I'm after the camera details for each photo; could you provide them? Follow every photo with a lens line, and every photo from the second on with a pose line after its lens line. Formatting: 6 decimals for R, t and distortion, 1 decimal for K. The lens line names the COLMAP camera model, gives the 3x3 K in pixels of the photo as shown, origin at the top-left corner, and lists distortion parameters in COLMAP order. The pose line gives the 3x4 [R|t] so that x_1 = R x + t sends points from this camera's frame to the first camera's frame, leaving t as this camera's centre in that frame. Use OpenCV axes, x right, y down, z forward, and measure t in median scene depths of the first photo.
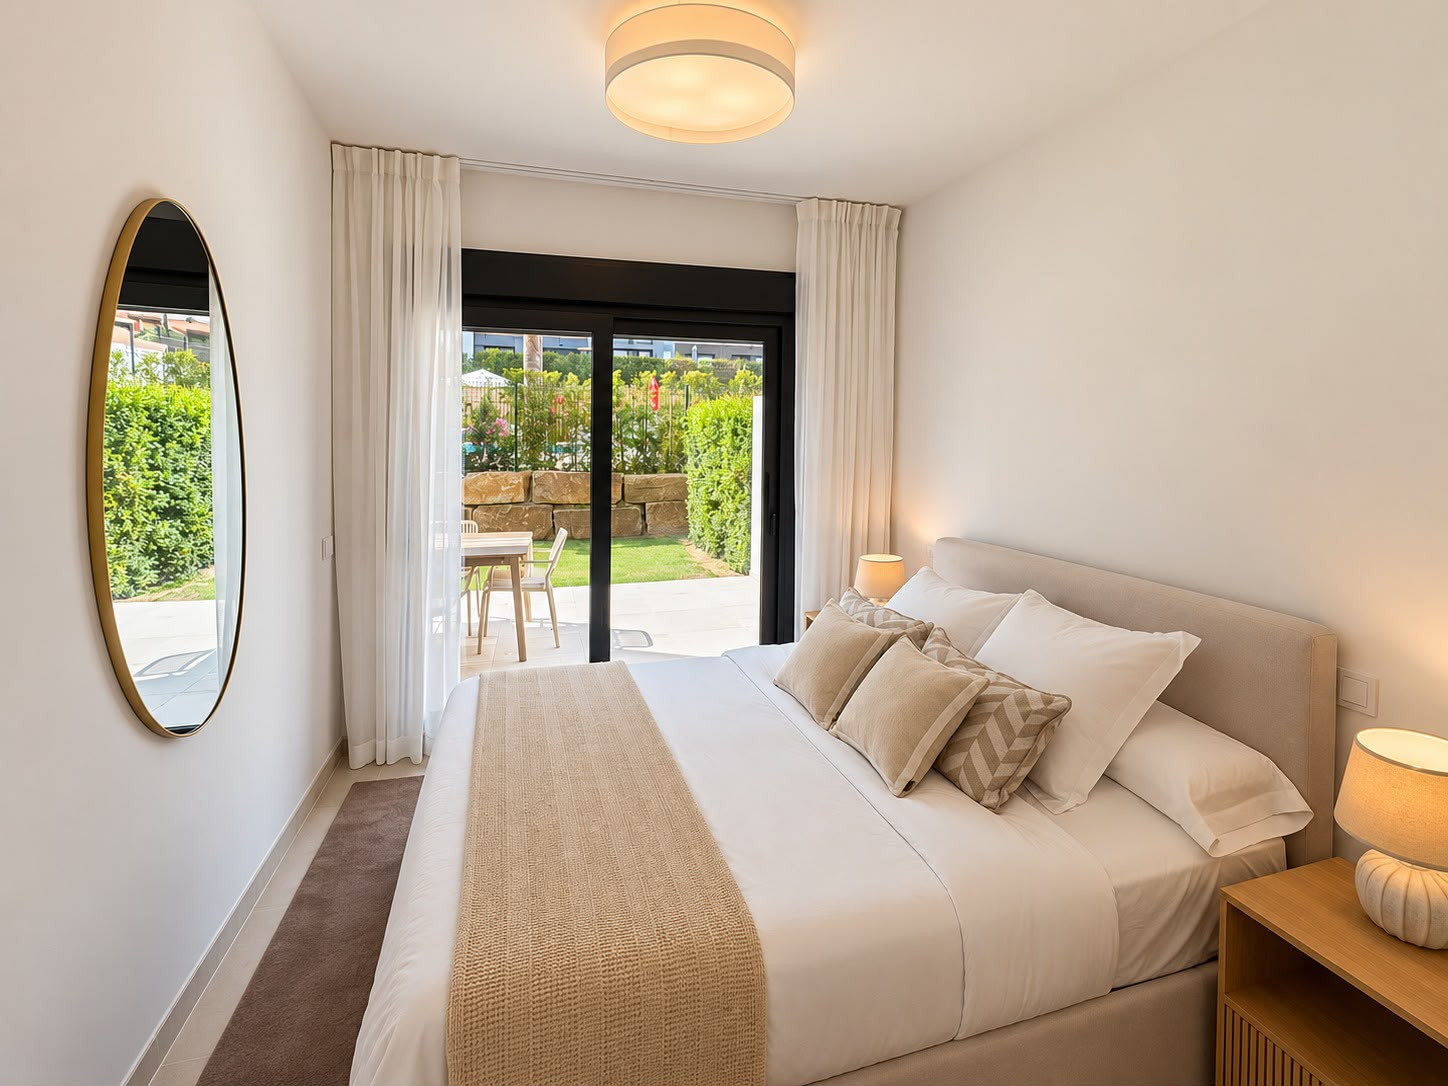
lens RADIAL K [[706.4, 0, 724.0], [0, 706.4, 543.0], [0, 0, 1]] dist [0.001680, 0.000202]
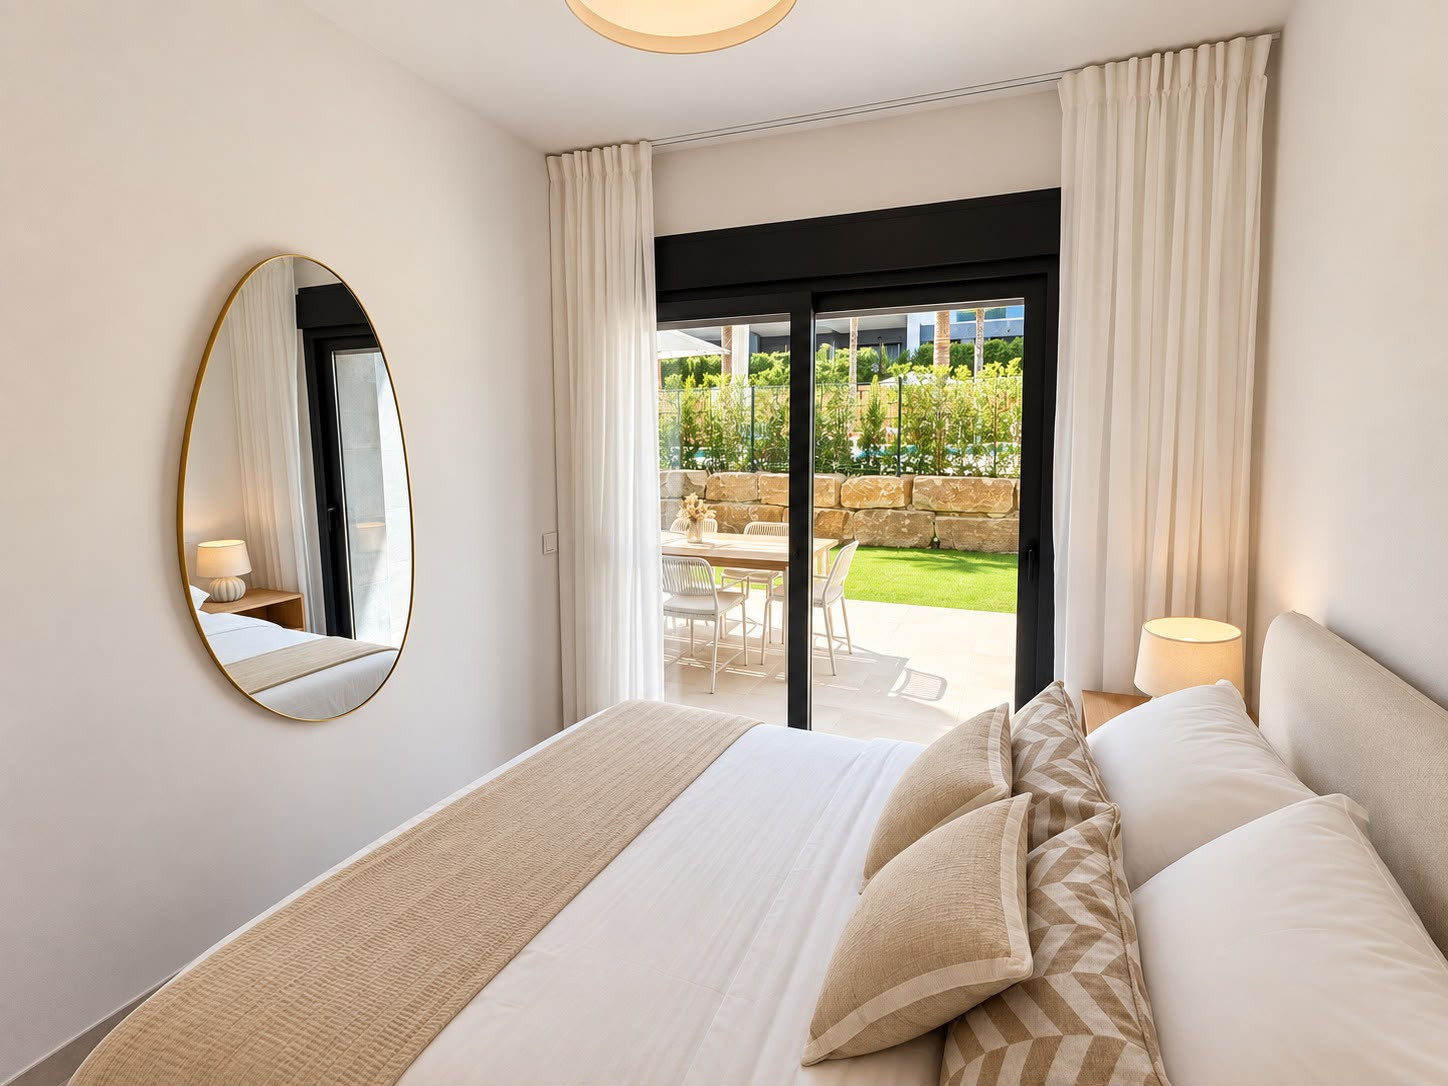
lens RADIAL K [[706.4, 0, 724.0], [0, 706.4, 543.0], [0, 0, 1]] dist [0.001680, 0.000202]
pose [[0.810790, 0.072162, -0.580872, 0.262593], [-0.075345, 0.996982, 0.018689, -0.034143], [0.580467, 0.028613, 0.813781, 0.283685]]
